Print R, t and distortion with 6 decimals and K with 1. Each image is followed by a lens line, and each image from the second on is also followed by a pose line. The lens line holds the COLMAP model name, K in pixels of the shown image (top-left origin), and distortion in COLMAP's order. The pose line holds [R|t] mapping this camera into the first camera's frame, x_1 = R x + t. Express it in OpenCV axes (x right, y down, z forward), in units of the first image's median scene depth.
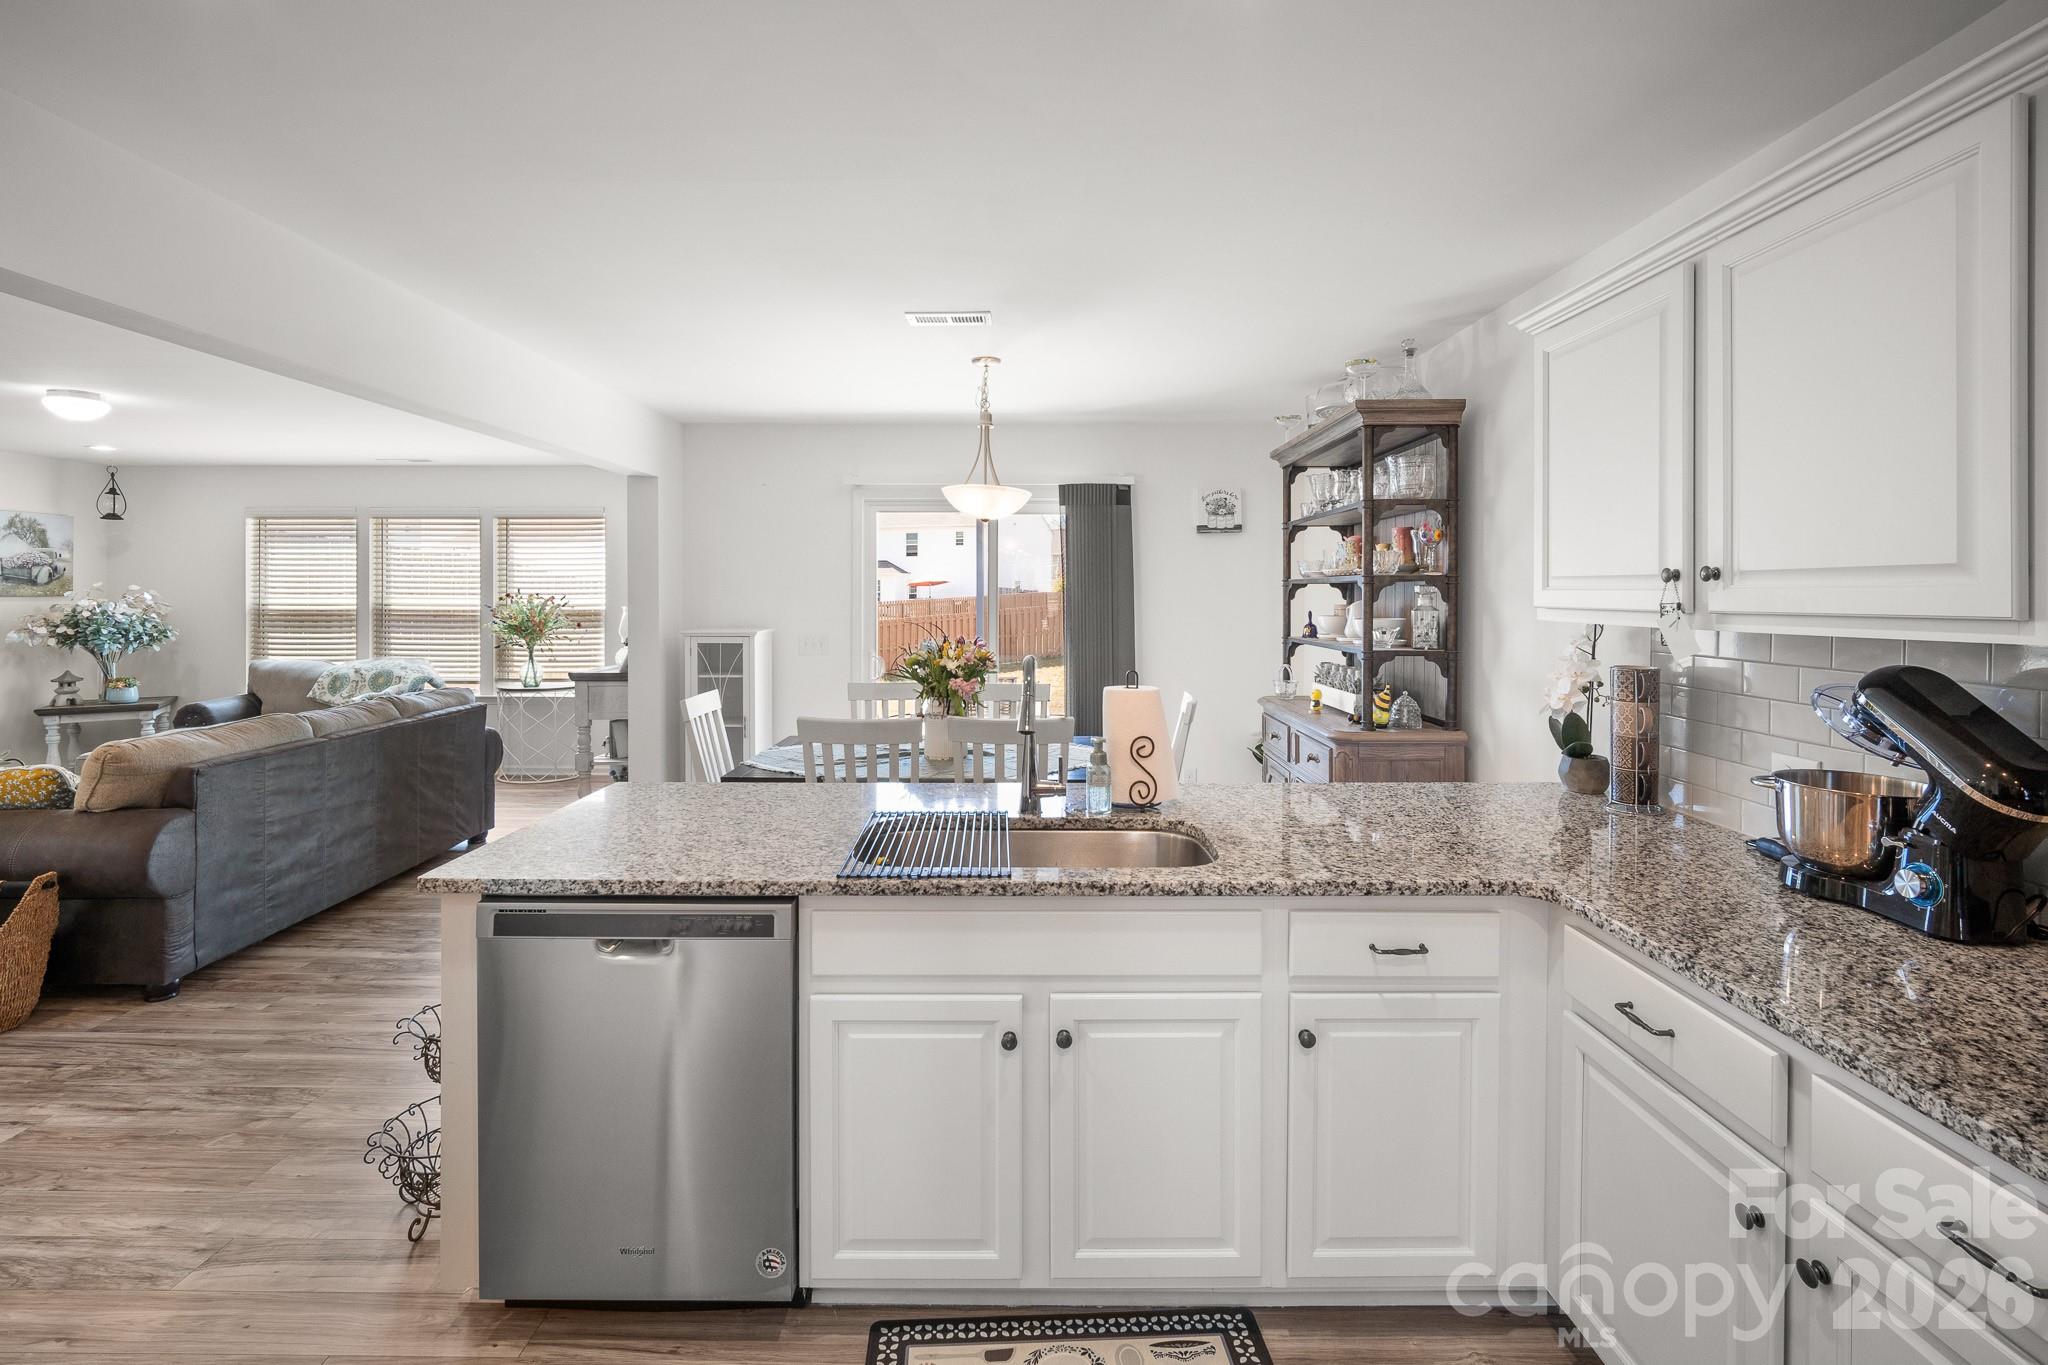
lens RADIAL K [[923.5, 0, 1017.1], [0, 923.5, 598.3], [0, 0, 1]] dist [-0.003513, -0.000520]
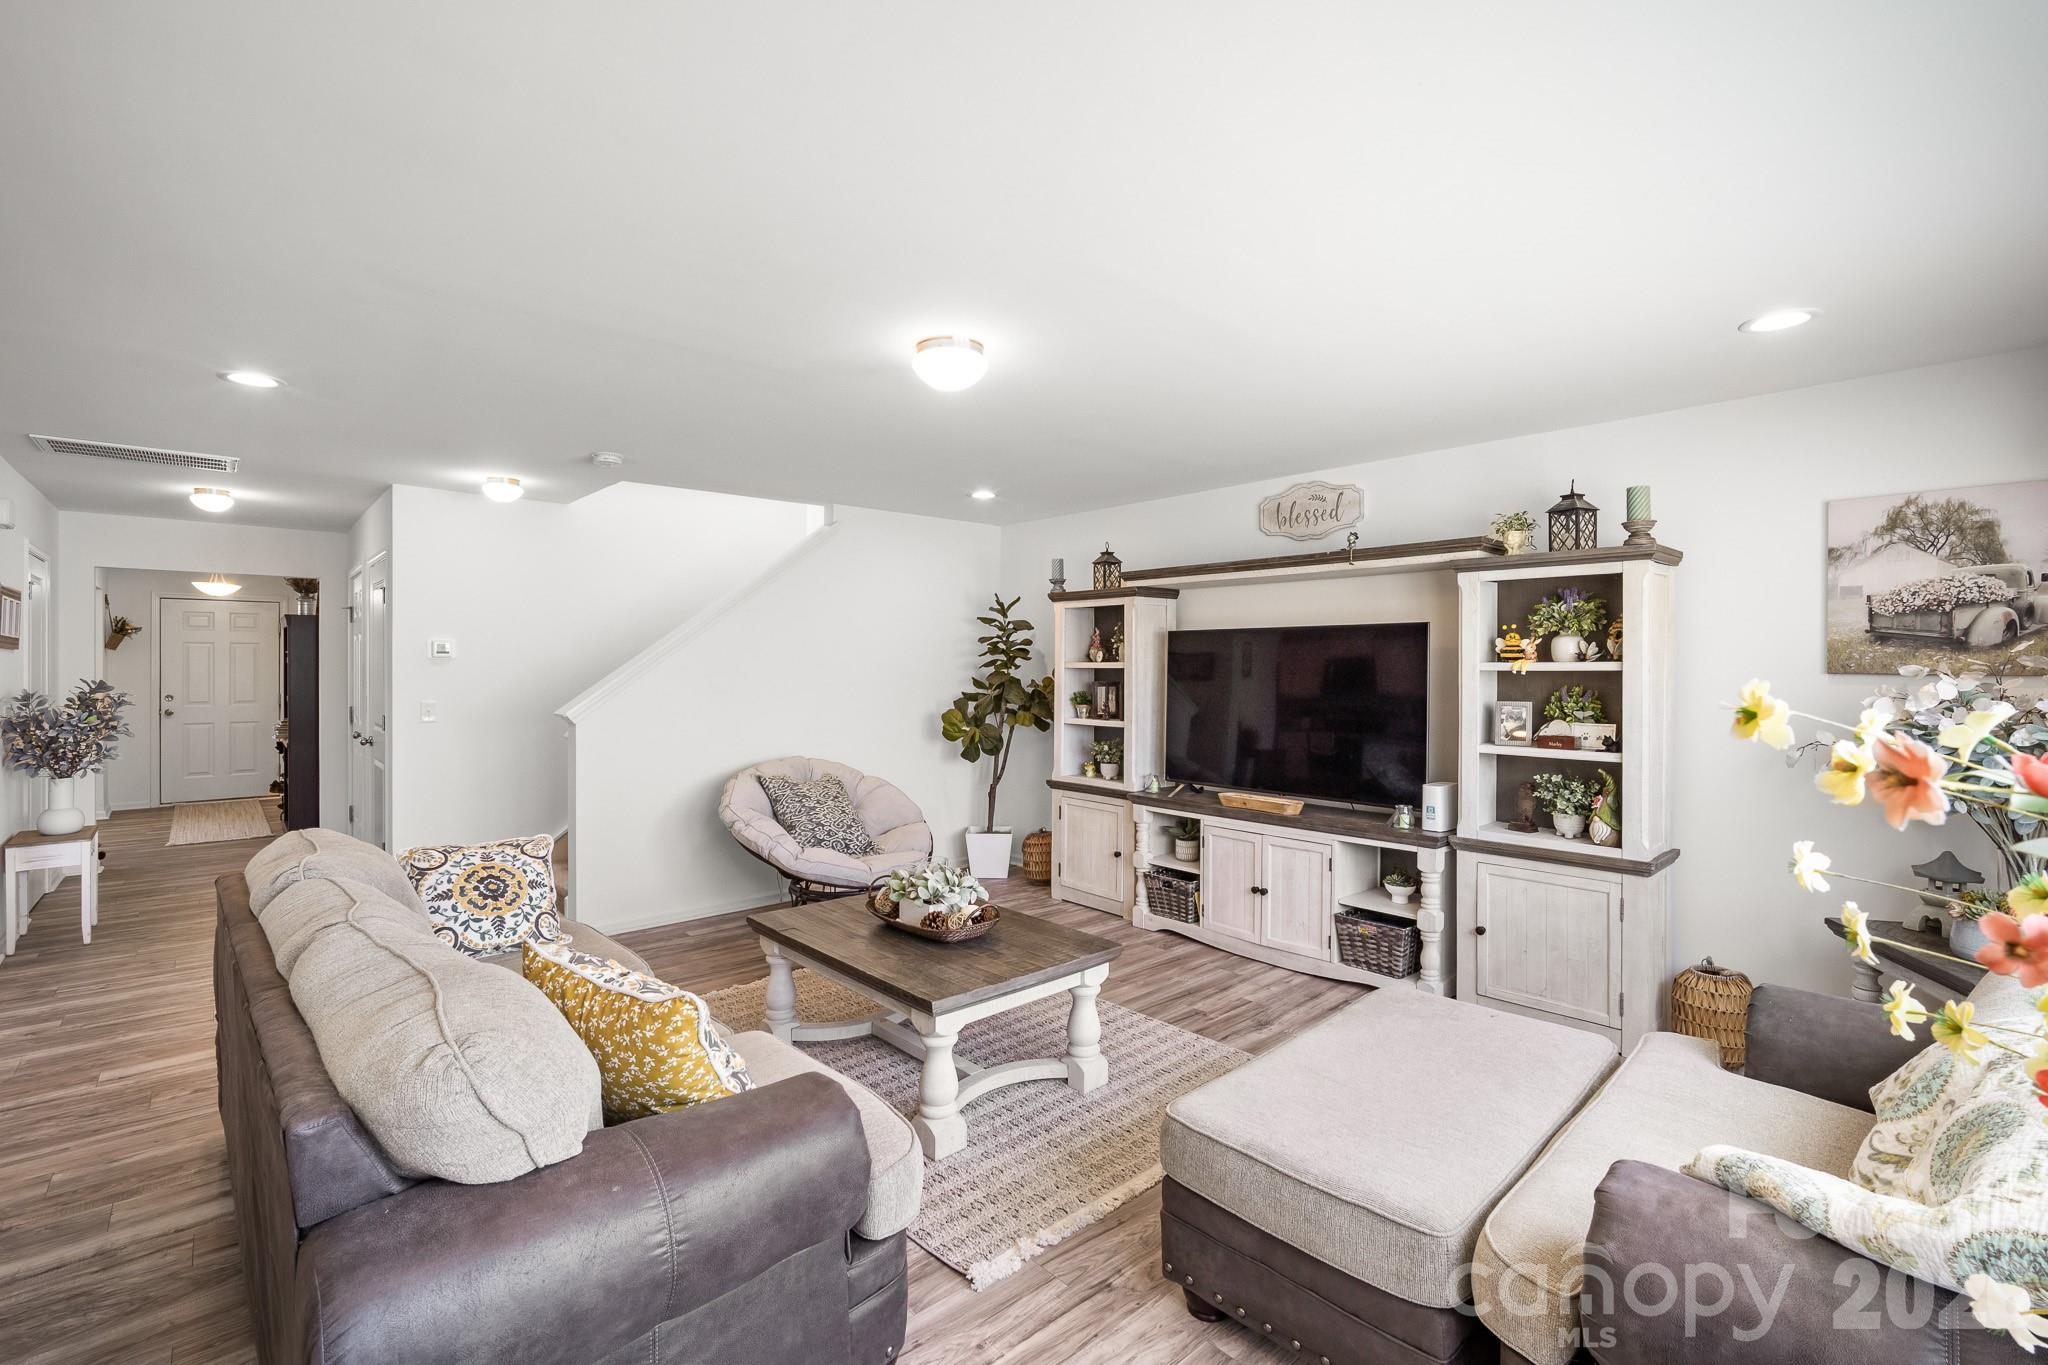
lens RADIAL K [[924.7, 0, 1024.3], [0, 924.7, 666.2], [0, 0, 1]] dist [-0.002208, -0.000142]
pose [[-0.740918, -0.002142, -0.671592, -0.875252], [-0.009432, 0.999929, 0.007216, -0.011270], [0.671529, 0.011681, -0.740886, 2.076893]]
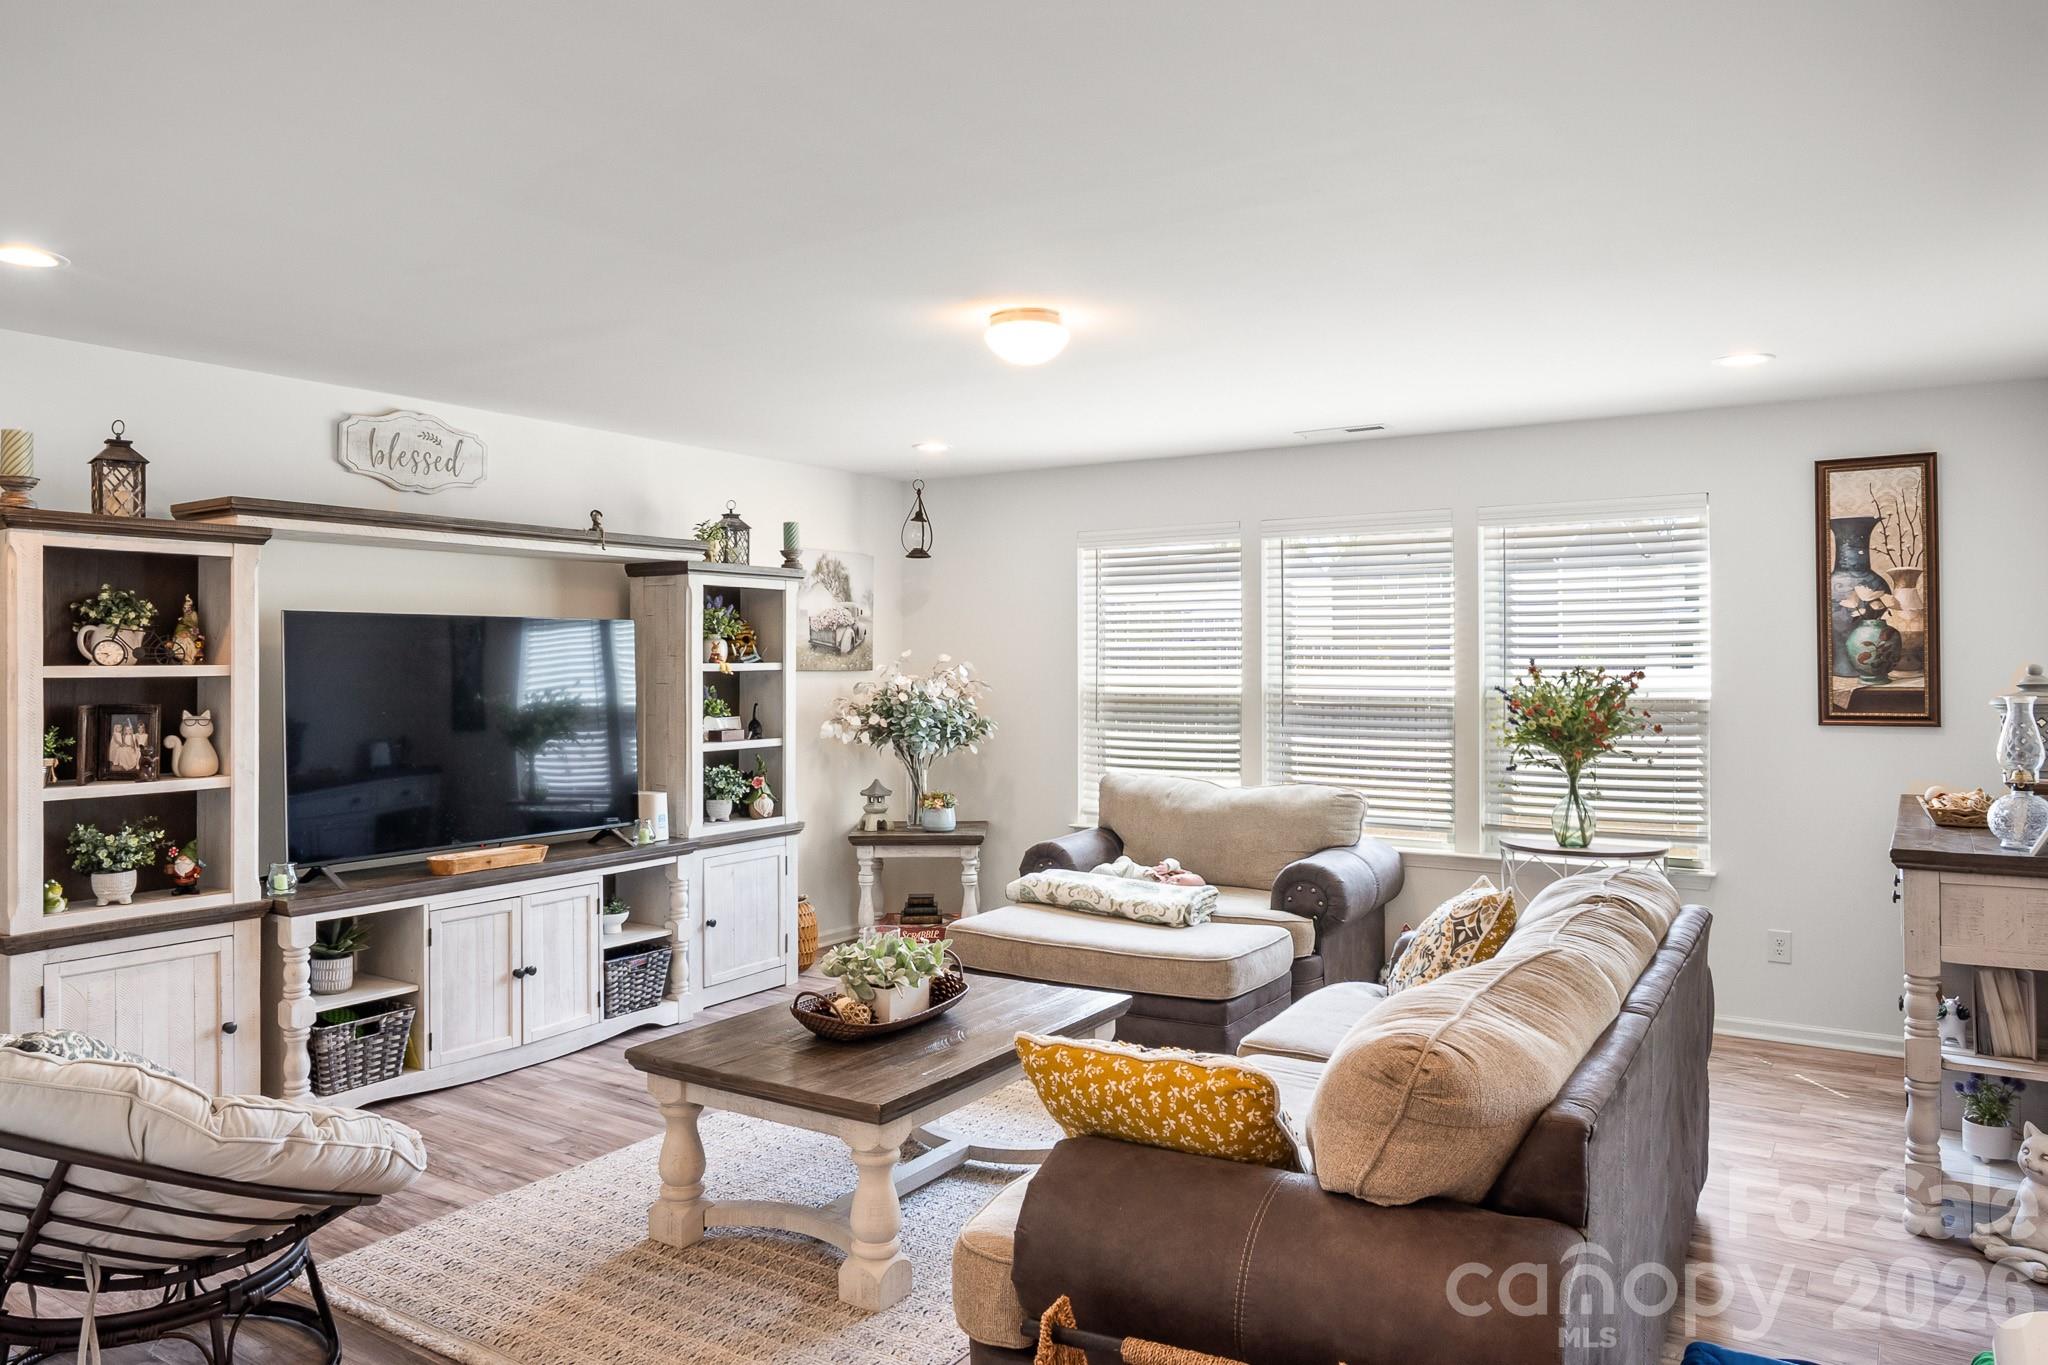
lens RADIAL K [[1375.0, 0, 1010.0], [0, 1375.0, 655.9], [0, 0, 1]] dist [-0.004065, -0.000468]
pose [[0.838017, -0.005506, -0.545617, -0.783838], [-0.001277, 0.999927, -0.012053, -0.002441], [0.545643, 0.010797, 0.837948, 0.389821]]
